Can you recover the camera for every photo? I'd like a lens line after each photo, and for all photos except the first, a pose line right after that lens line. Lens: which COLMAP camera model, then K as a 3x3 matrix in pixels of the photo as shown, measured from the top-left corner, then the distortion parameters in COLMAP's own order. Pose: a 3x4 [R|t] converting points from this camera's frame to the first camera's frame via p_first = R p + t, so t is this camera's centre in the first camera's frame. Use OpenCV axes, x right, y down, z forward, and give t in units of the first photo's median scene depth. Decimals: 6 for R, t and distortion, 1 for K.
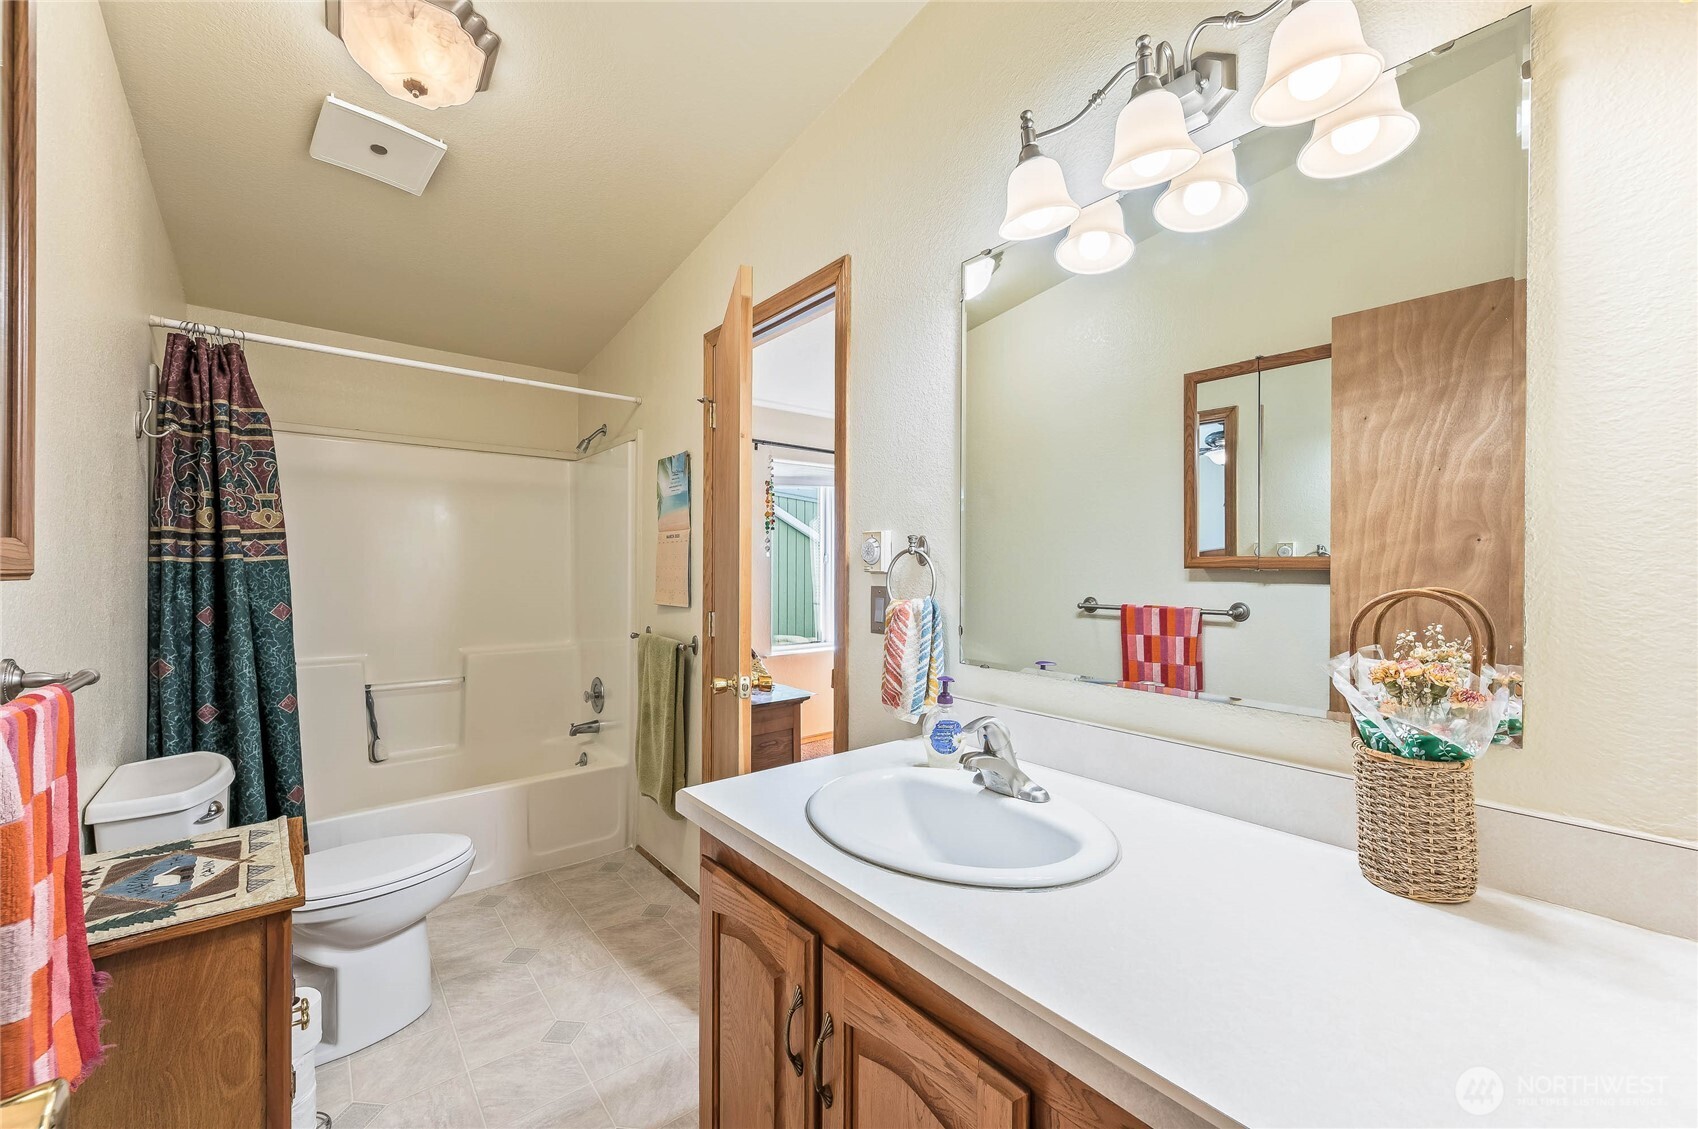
lens RADIAL K [[671.5, 0, 848.3], [0, 671.5, 565.5], [0, 0, 1]] dist [-0.000767, 0.000679]
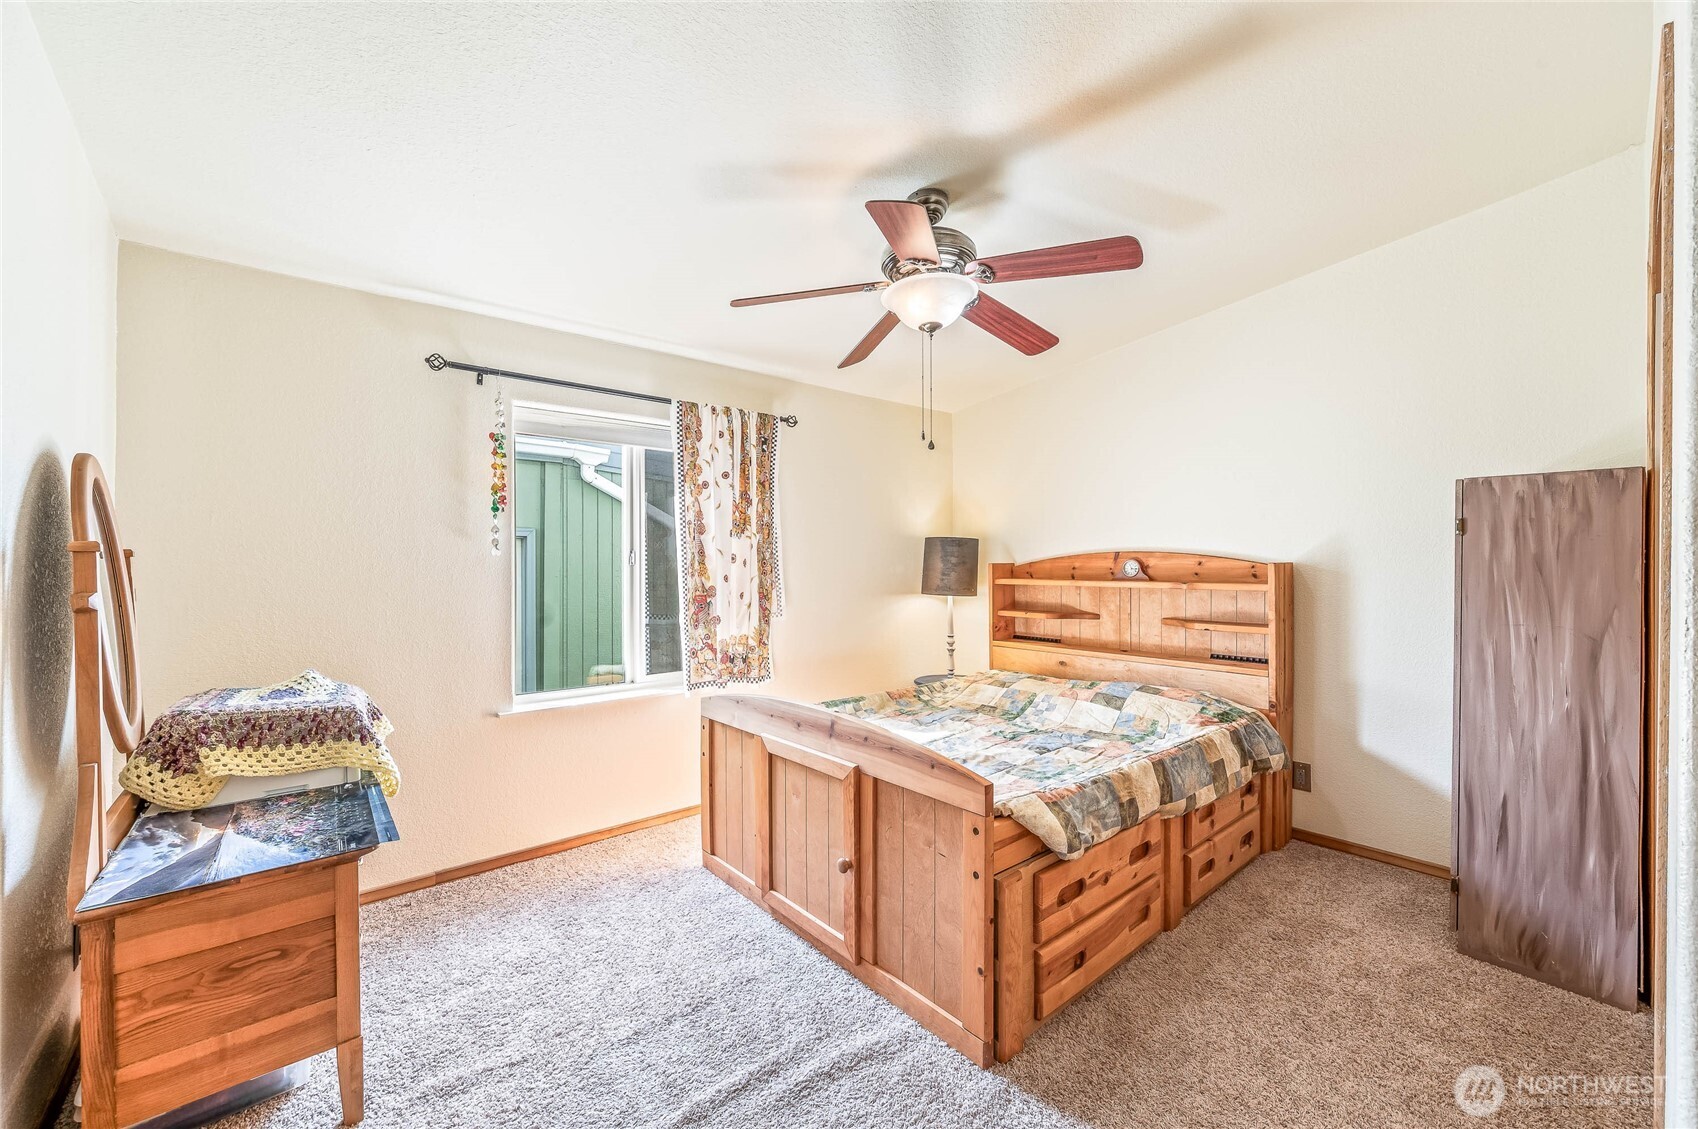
lens RADIAL K [[671.5, 0, 851.7], [0, 671.5, 565.9], [0, 0, 1]] dist [-0.000767, 0.000679]
pose [[0.999996, -0.001944, -0.002269, 0.210634], [0.001955, 0.999986, 0.004952, -0.006520], [0.002260, -0.004957, 0.999985, 0.380512]]
